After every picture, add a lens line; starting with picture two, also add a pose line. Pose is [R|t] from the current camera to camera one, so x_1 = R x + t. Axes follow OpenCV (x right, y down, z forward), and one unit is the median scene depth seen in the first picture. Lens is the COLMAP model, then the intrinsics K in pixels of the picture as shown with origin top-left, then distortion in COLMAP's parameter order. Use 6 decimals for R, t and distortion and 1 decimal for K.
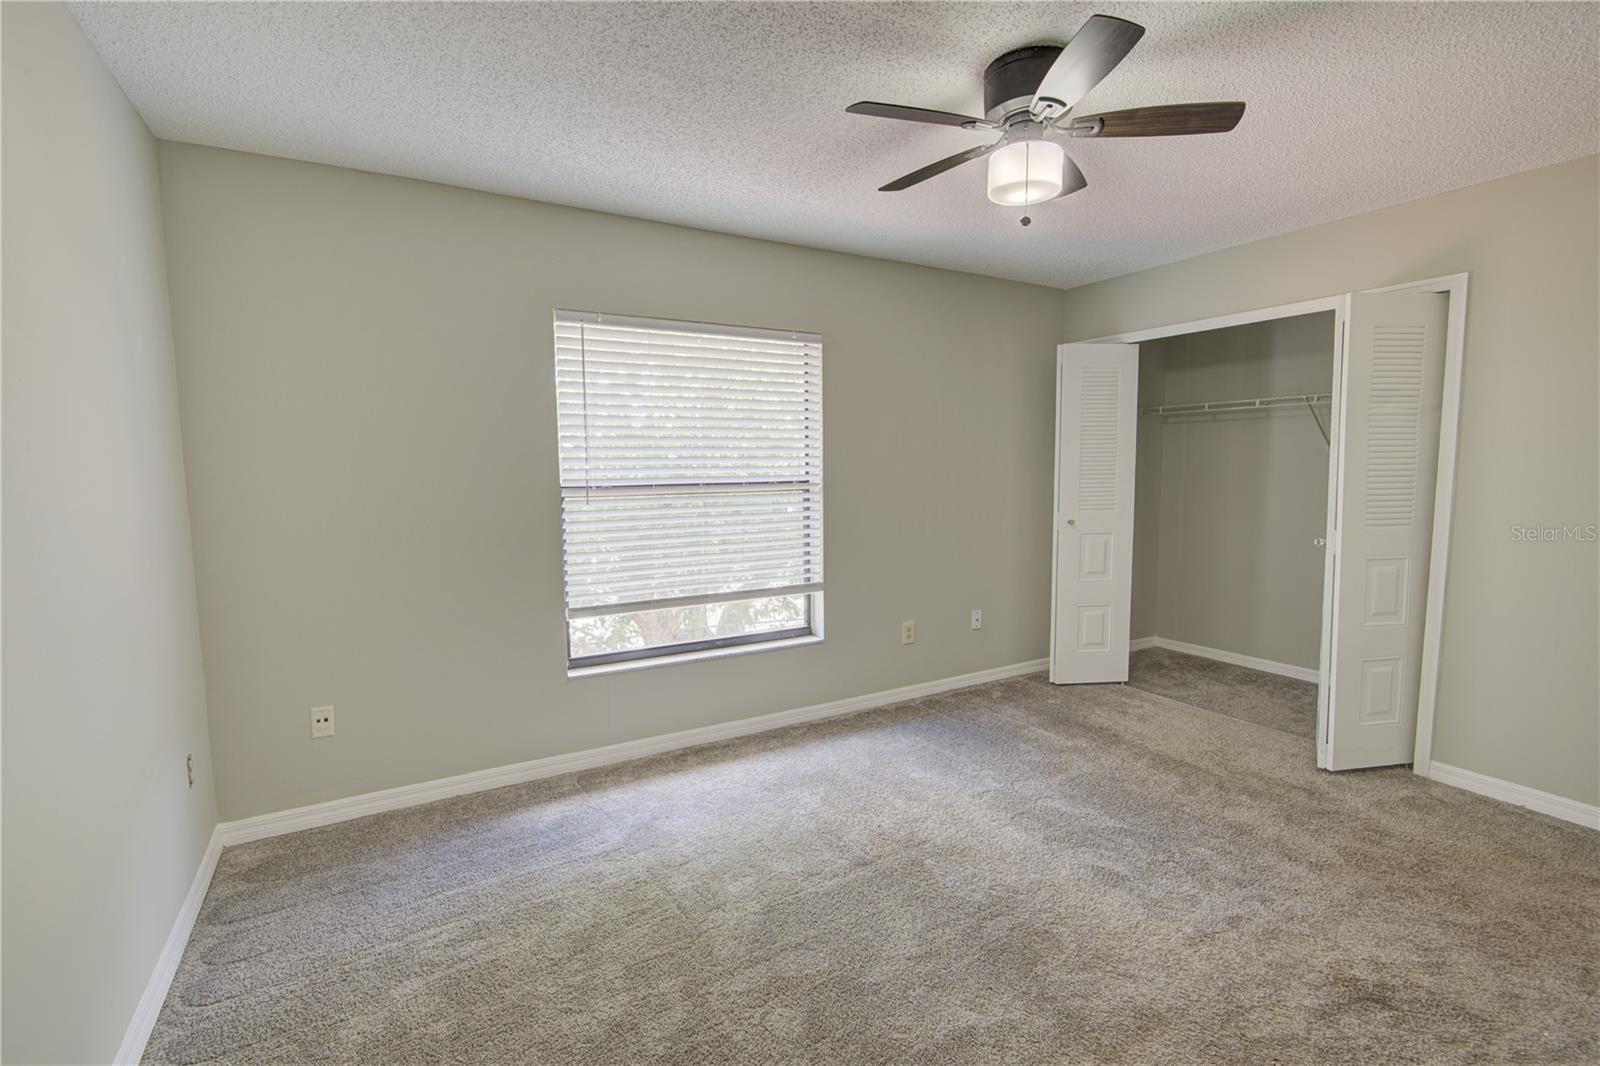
lens RADIAL K [[744.2, 0, 791.0], [0, 744.2, 541.2], [0, 0, 1]] dist [0.014778, 0.000098]
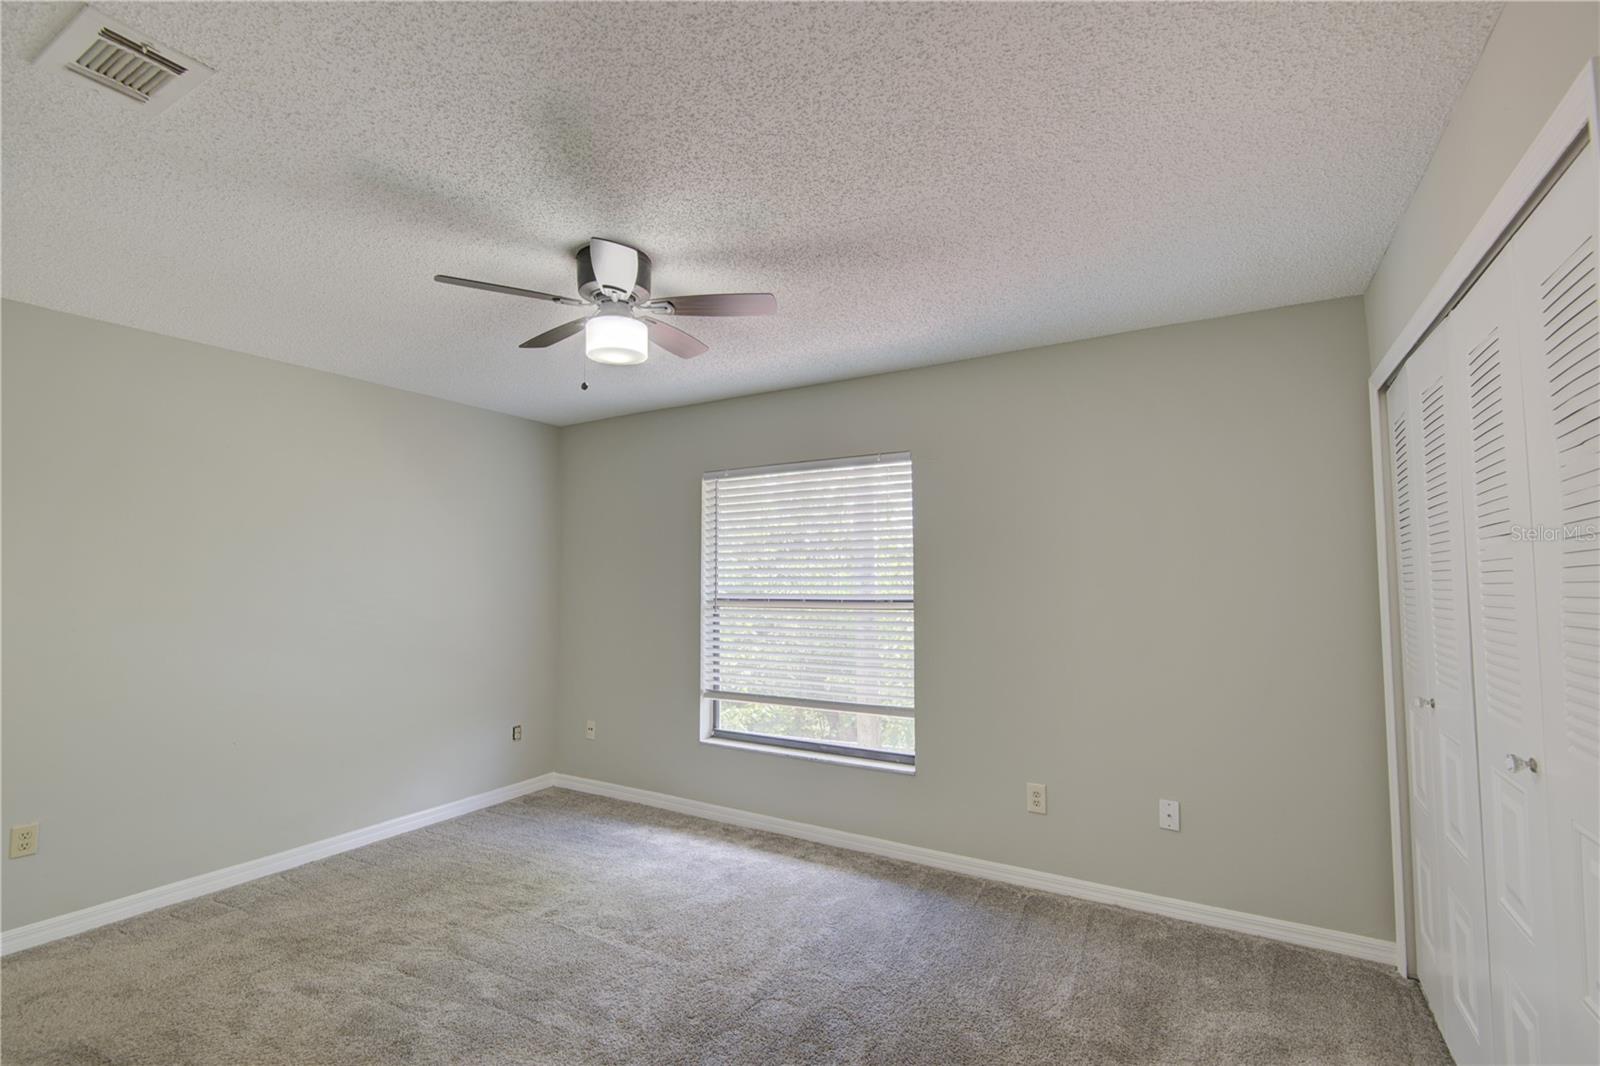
lens RADIAL K [[744.2, 0, 791.0], [0, 744.2, 541.2], [0, 0, 1]] dist [0.014778, 0.000098]
pose [[0.460783, -0.035358, -0.886808, 0.856577], [-0.088241, 0.992430, -0.085419, -0.064154], [0.883115, 0.117612, 0.454175, 0.441605]]
